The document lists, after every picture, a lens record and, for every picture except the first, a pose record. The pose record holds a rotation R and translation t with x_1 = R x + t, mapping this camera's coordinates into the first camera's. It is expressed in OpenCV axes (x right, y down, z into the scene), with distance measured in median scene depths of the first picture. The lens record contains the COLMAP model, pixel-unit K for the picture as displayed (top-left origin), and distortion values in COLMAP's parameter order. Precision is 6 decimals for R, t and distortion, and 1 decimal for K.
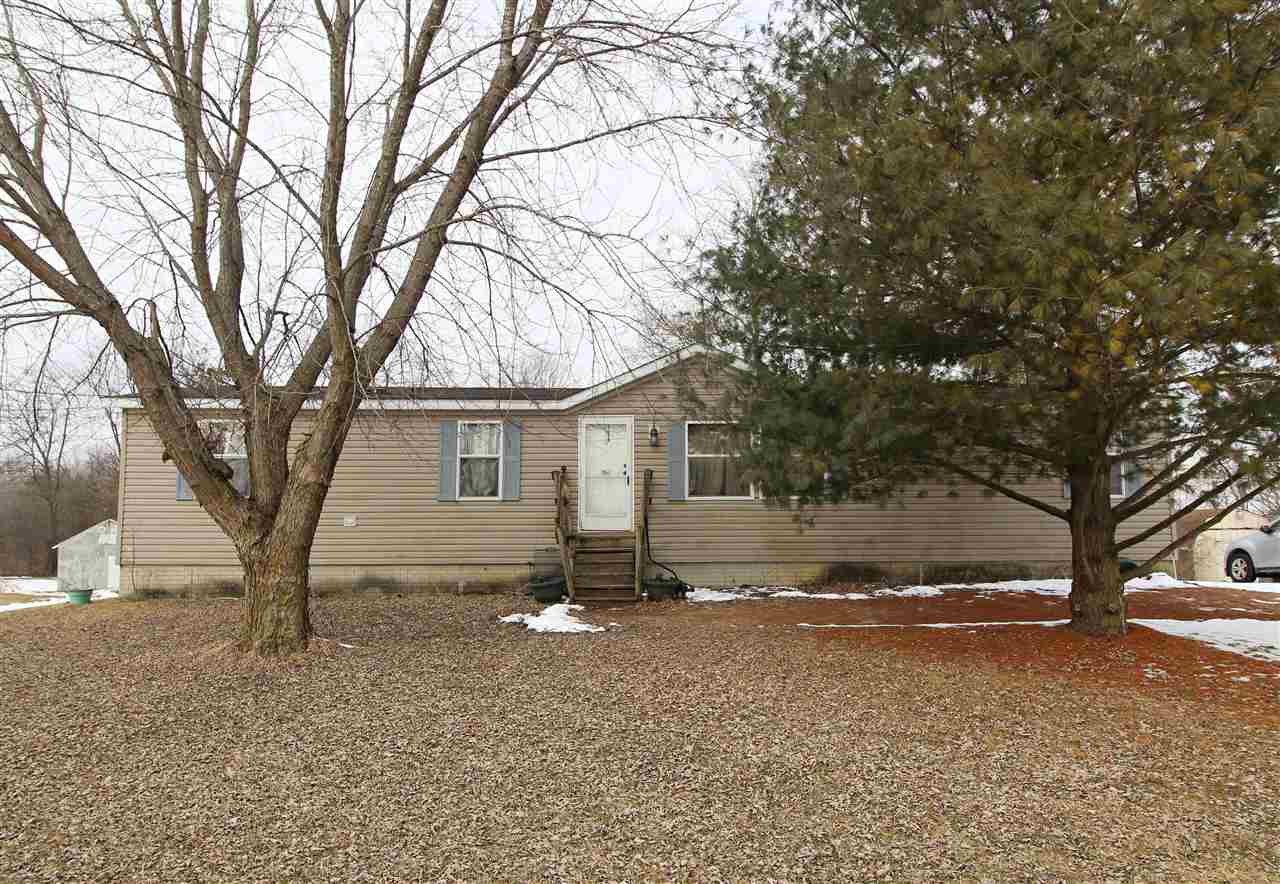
lens RADIAL K [[920.0, 0, 640.0], [0, 920.0, 442.0], [0, 0, 1]] dist [0.001811, -0.000504]
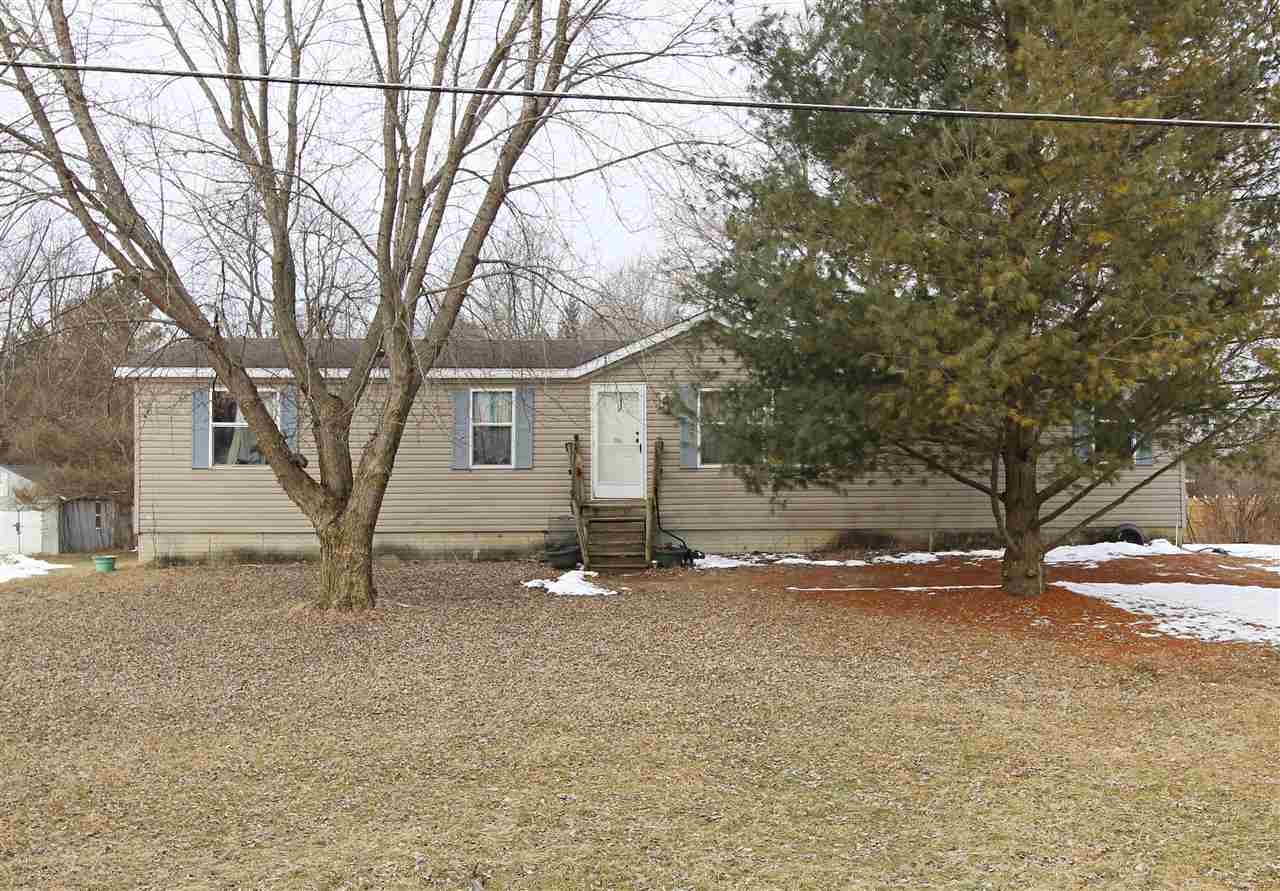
lens RADIAL K [[1015.5, 0, 640.0], [0, 1015.5, 445.5], [0, 0, 1]] dist [-0.001215, 0.000245]
pose [[0.999853, -0.003536, -0.016768, 0.008538], [0.004399, 0.998652, 0.051719, -0.030096], [0.016562, -0.051785, 0.998521, -0.171135]]
